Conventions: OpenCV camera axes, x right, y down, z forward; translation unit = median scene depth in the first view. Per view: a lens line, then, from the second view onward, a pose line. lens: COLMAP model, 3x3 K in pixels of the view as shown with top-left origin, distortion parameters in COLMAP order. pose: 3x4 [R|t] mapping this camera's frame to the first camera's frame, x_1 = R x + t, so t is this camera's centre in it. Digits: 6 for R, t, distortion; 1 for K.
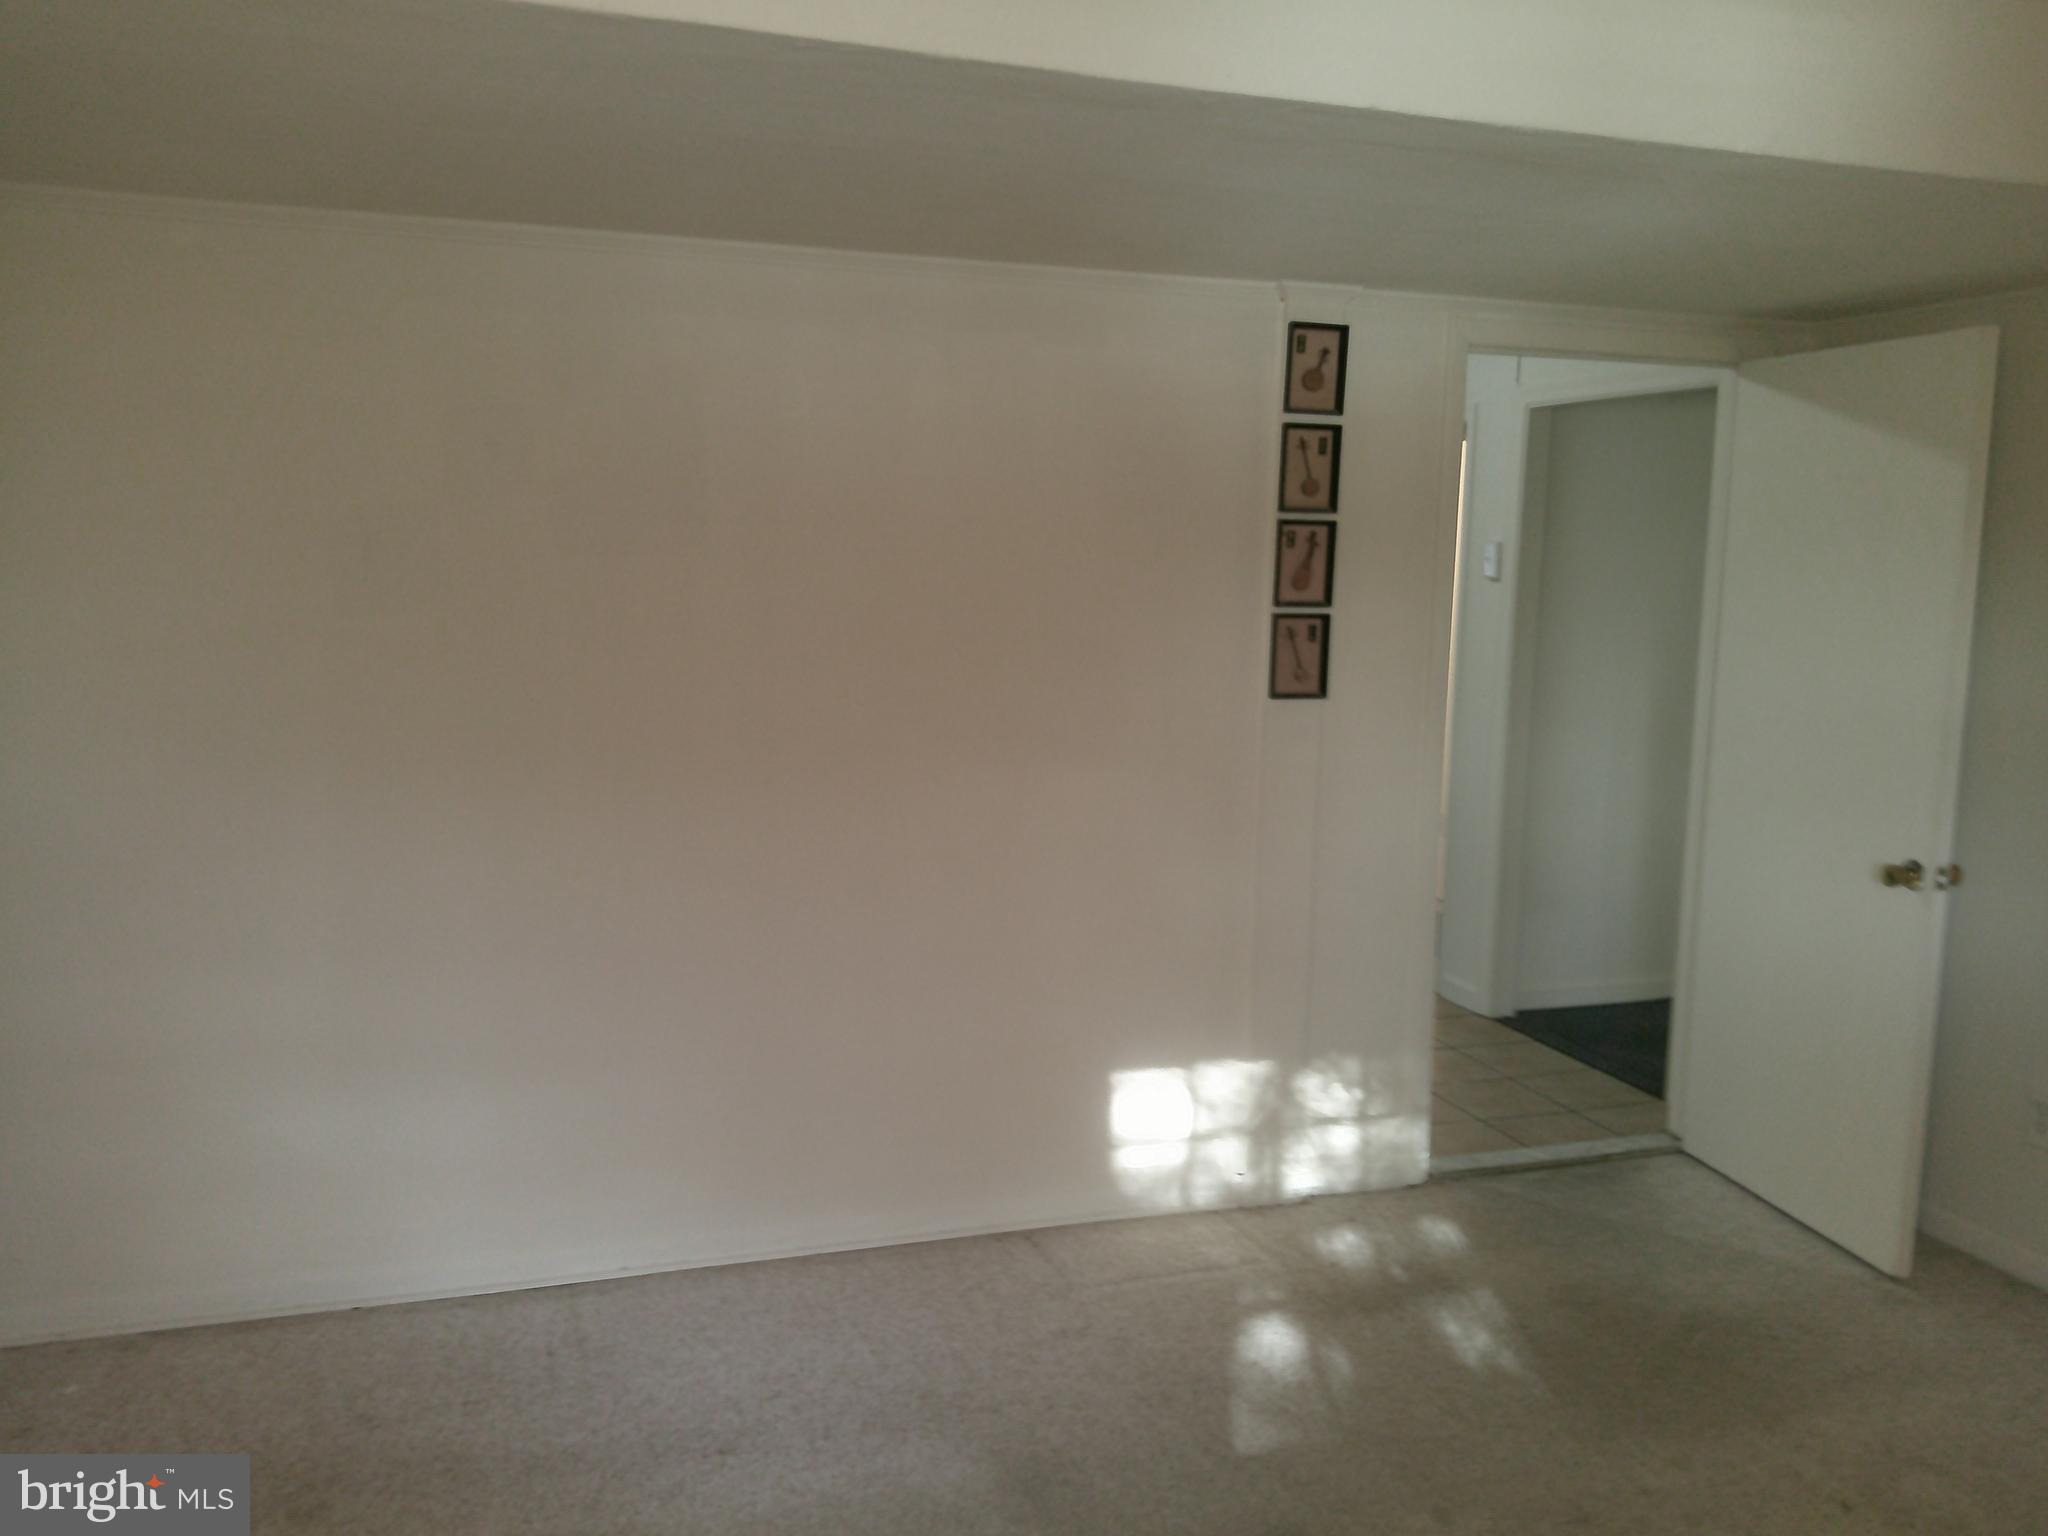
lens RADIAL K [[1657.7, 0, 1024.9], [0, 1657.7, 769.6], [0, 0, 1]] dist [0.005344, -0.001369]
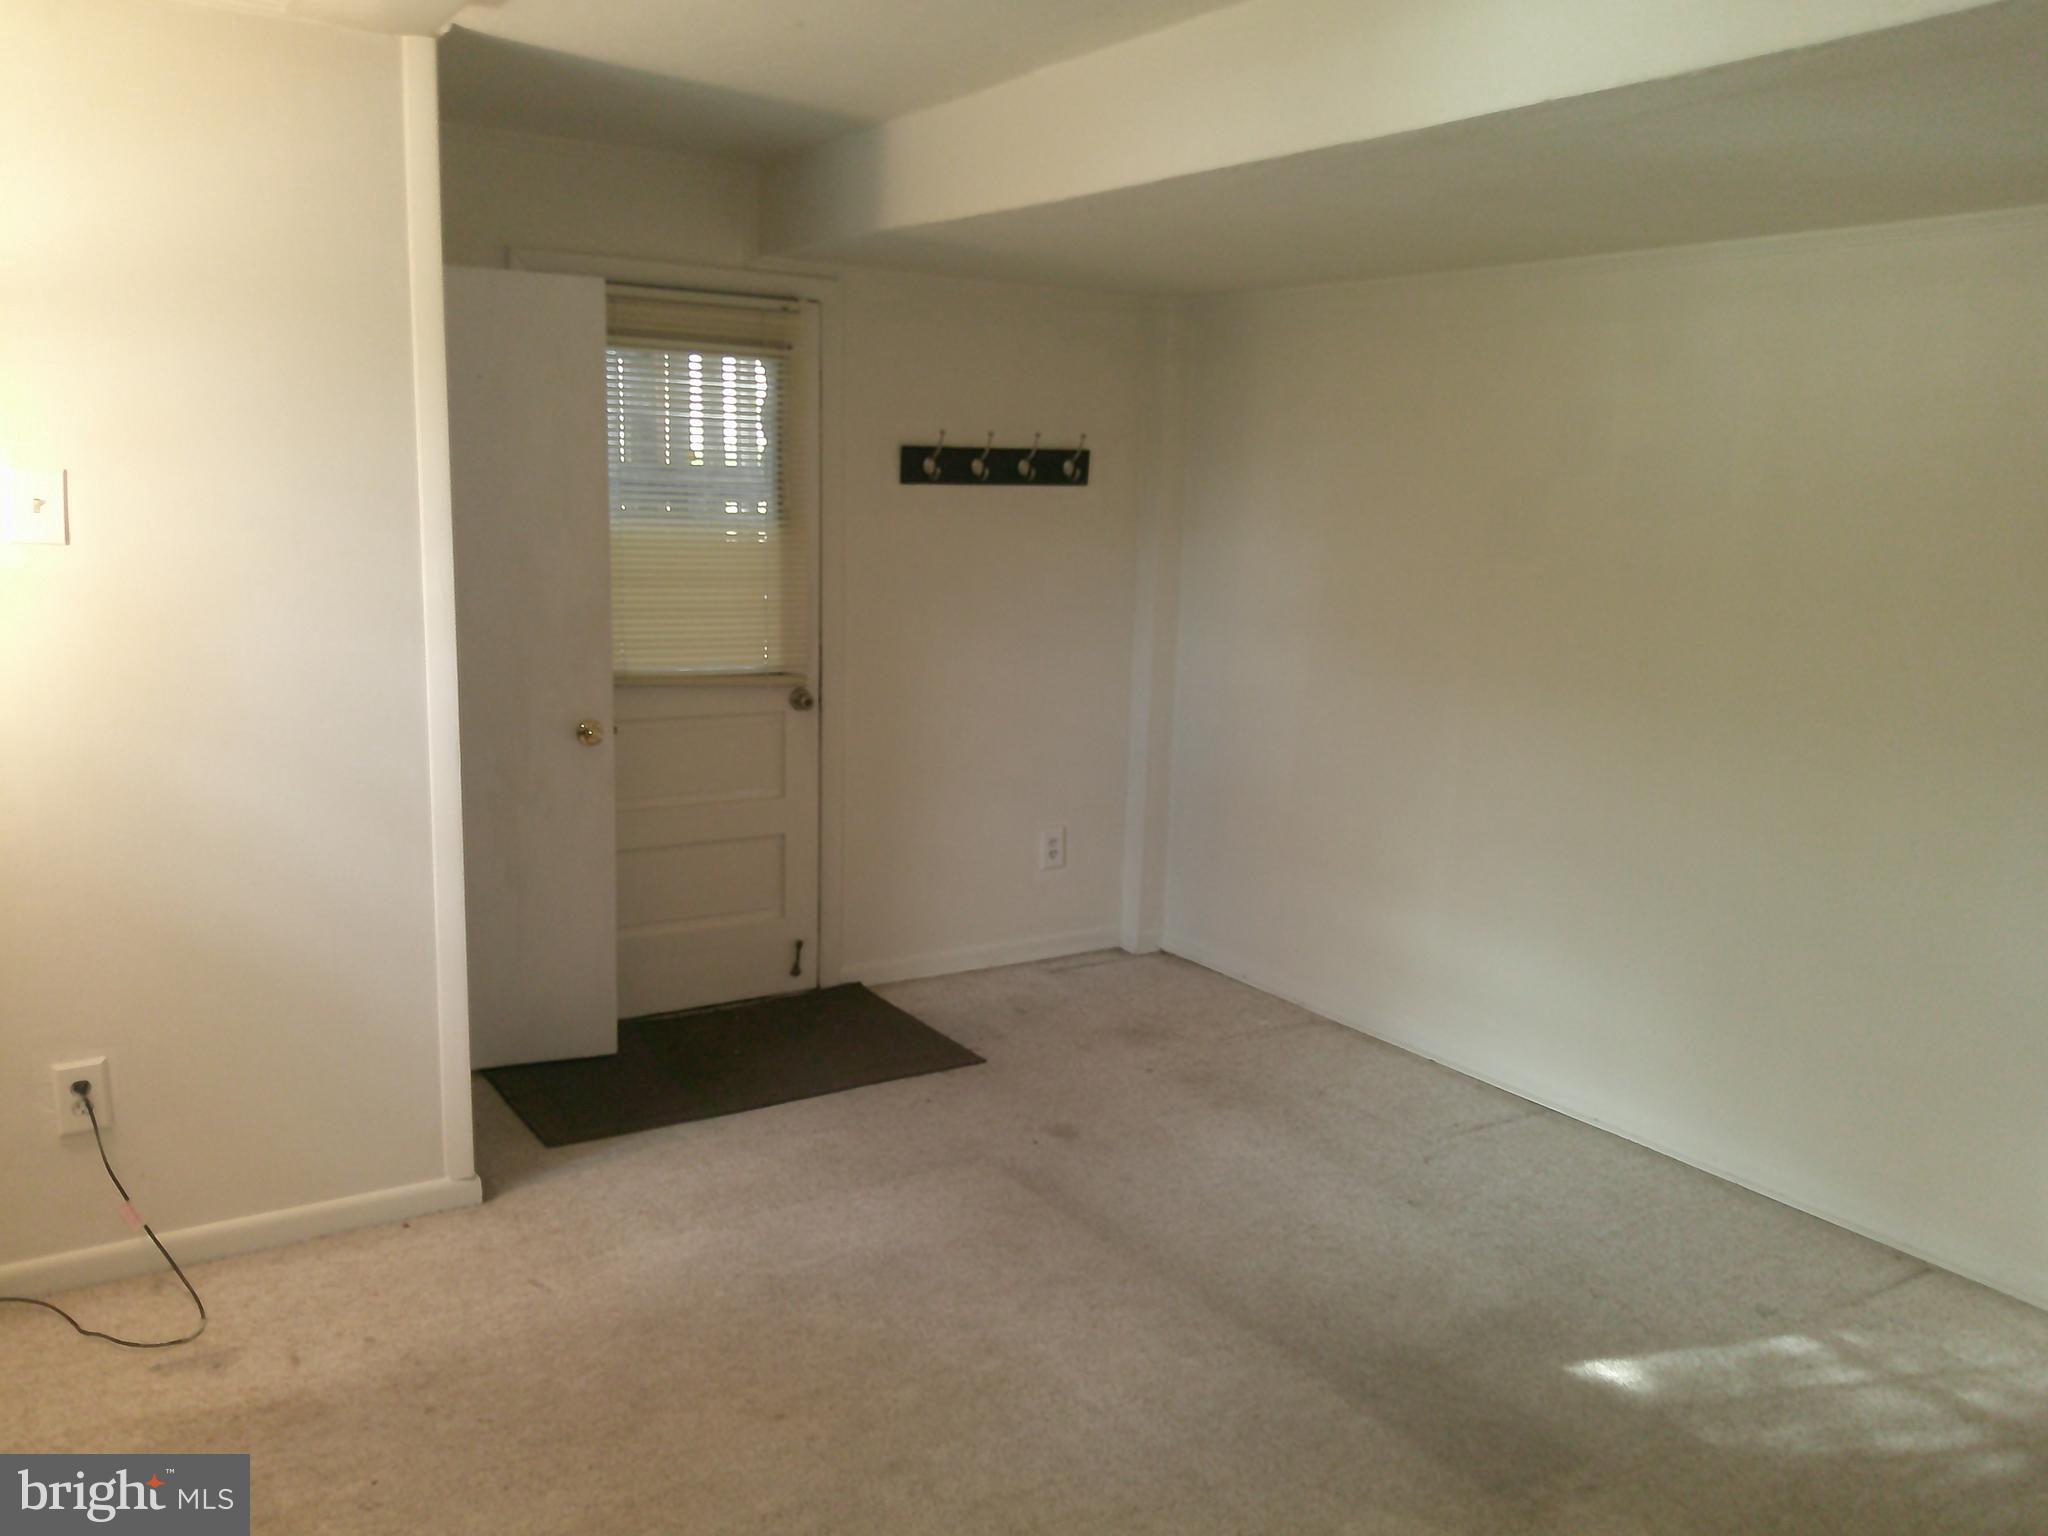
lens RADIAL K [[1657.7, 0, 1021.4], [0, 1657.7, 768.5], [0, 0, 1]] dist [0.005344, -0.001369]
pose [[0.244244, 0.148469, -0.958281, 0.805030], [-0.151088, 0.981968, 0.113630, -0.021216], [0.957871, 0.117031, 0.262272, 0.278618]]
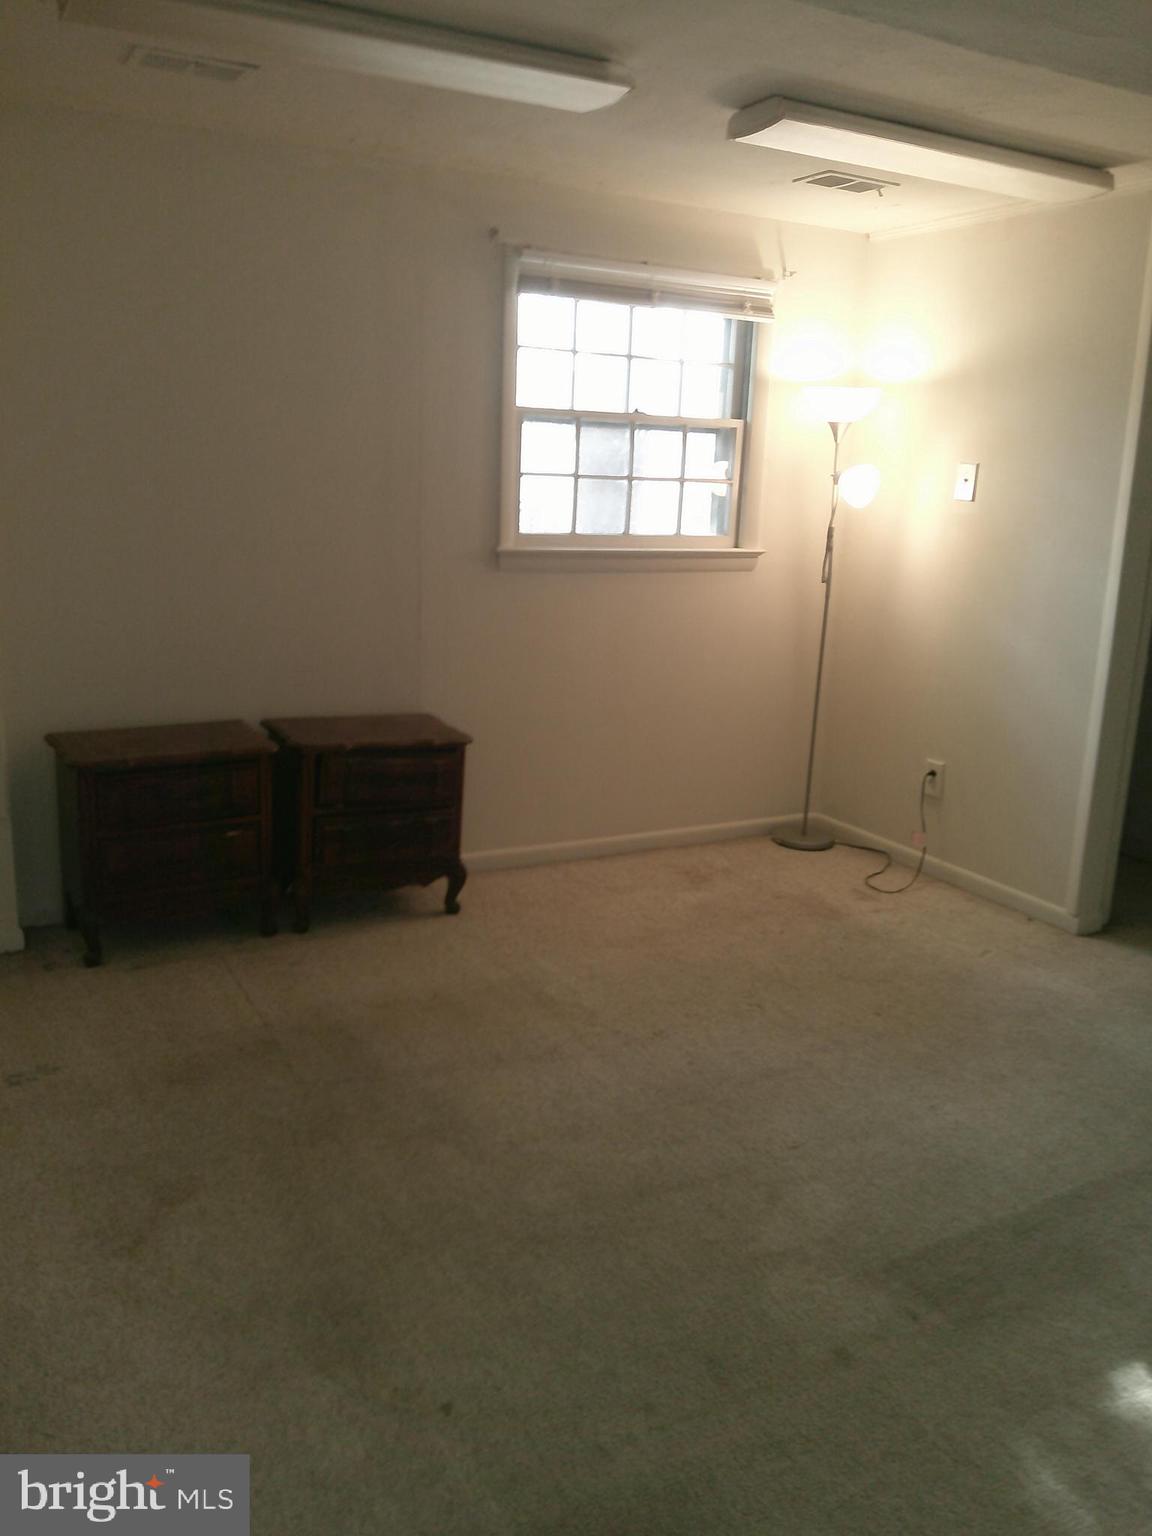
lens RADIAL K [[1243.3, 0, 572.6], [0, 1243.3, 767.1], [0, 0, 1]] dist [0.005344, -0.001369]
pose [[-0.984182, -0.022321, -0.175750, 0.451090], [-0.083235, 0.933984, 0.347485, -0.125987], [0.156391, 0.356617, -0.921068, 1.300685]]
